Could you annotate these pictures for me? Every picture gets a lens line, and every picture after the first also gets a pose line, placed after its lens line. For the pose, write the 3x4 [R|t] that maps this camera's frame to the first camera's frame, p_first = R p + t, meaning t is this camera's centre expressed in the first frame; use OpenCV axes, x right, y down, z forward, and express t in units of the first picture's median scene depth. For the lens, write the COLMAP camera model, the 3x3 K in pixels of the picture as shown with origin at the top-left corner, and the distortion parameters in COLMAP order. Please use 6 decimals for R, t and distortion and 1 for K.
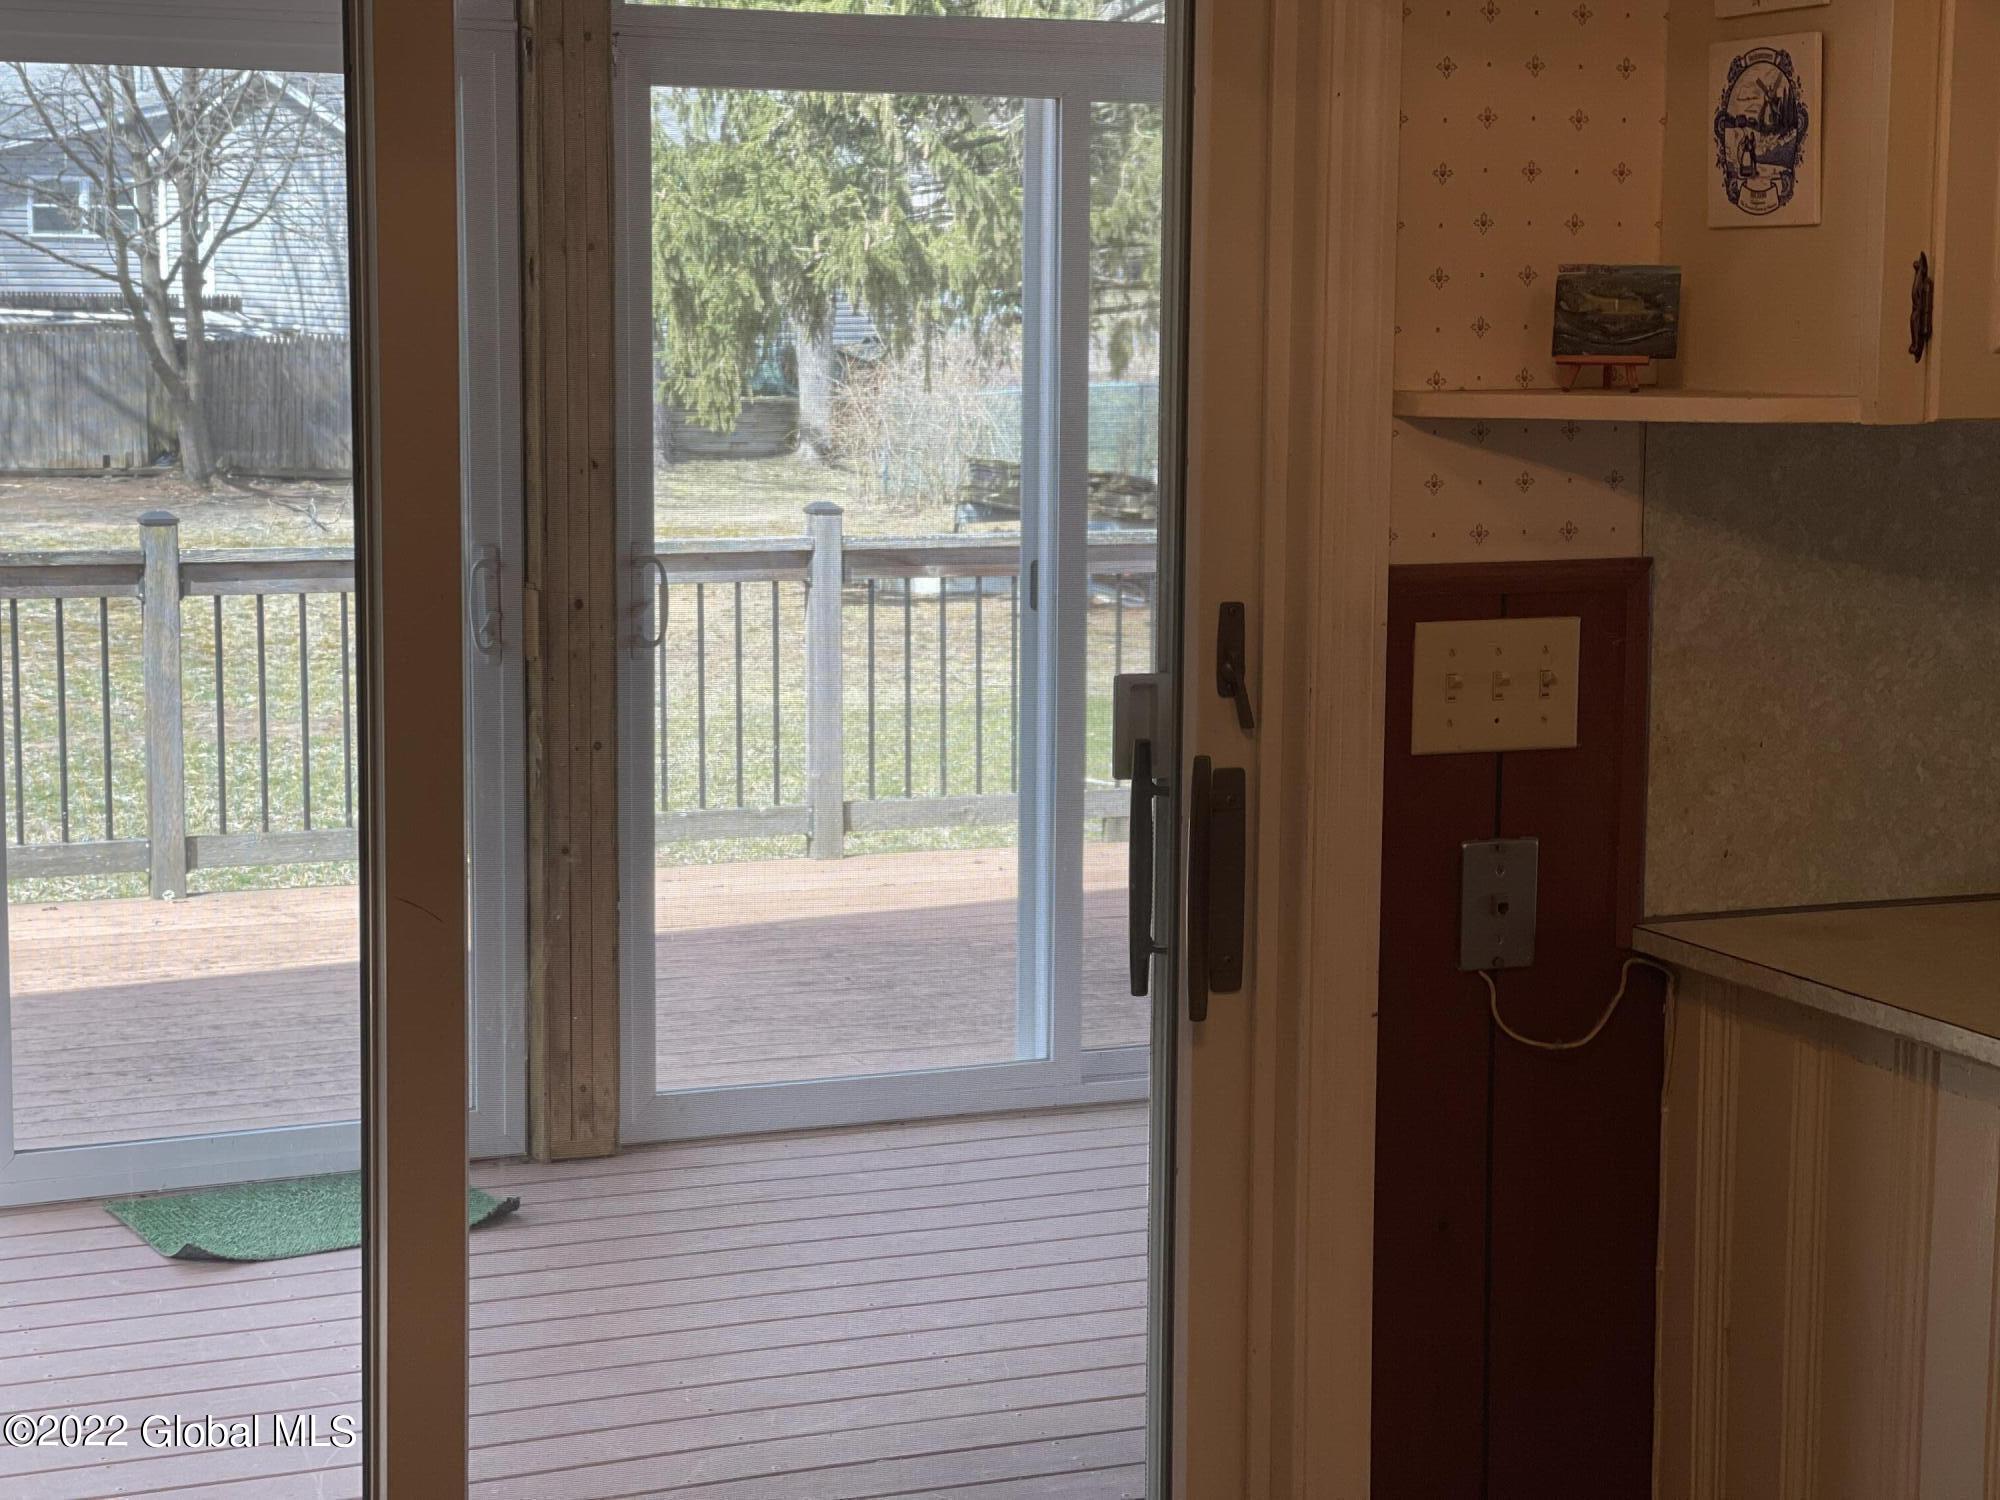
lens RADIAL K [[3712.7, 0, 1000.0], [0, 3712.7, 750.0], [0, 0, 1]] dist [0.130239, -0.082739]
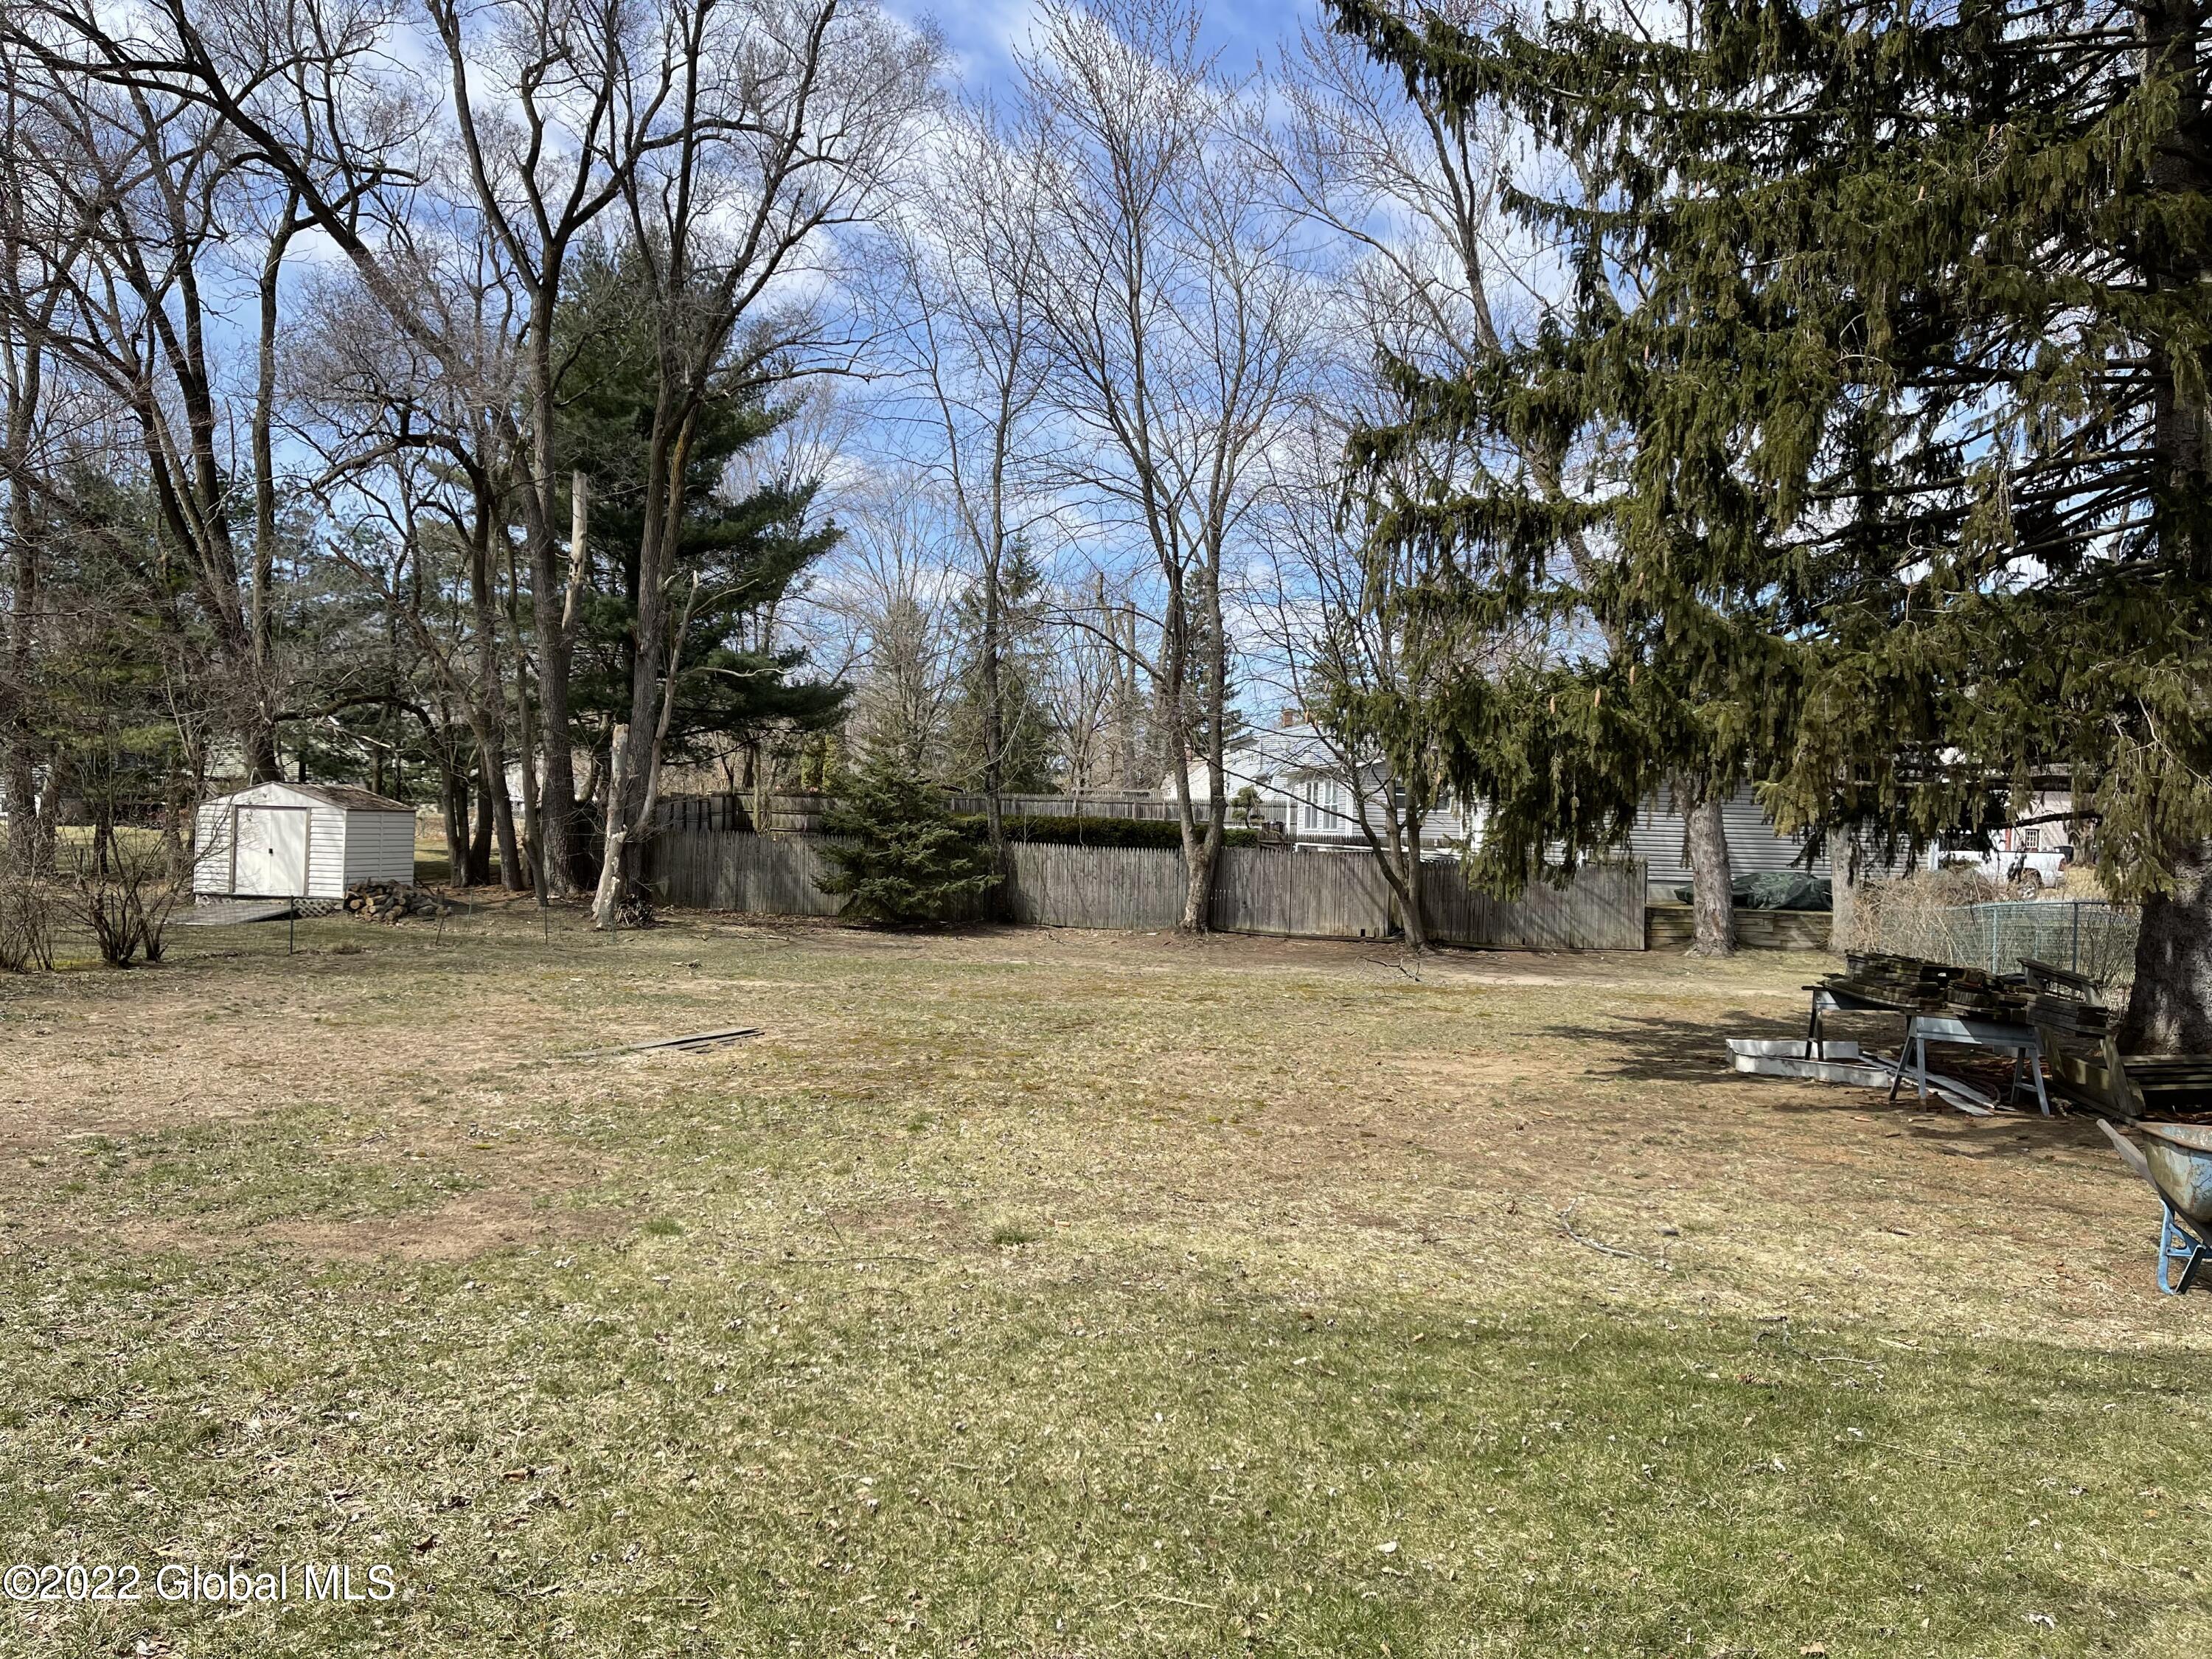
lens RADIAL K [[1625.7, 0, 1075.1], [0, 1625.7, 868.7], [0, 0, 1]] dist [0.052607, 0.003129]
pose [[0.846780, 0.022120, -0.531483, 0.177849], [-0.087477, 0.991323, -0.098115, -0.104575], [0.524701, 0.129575, 0.841368, 1.439055]]
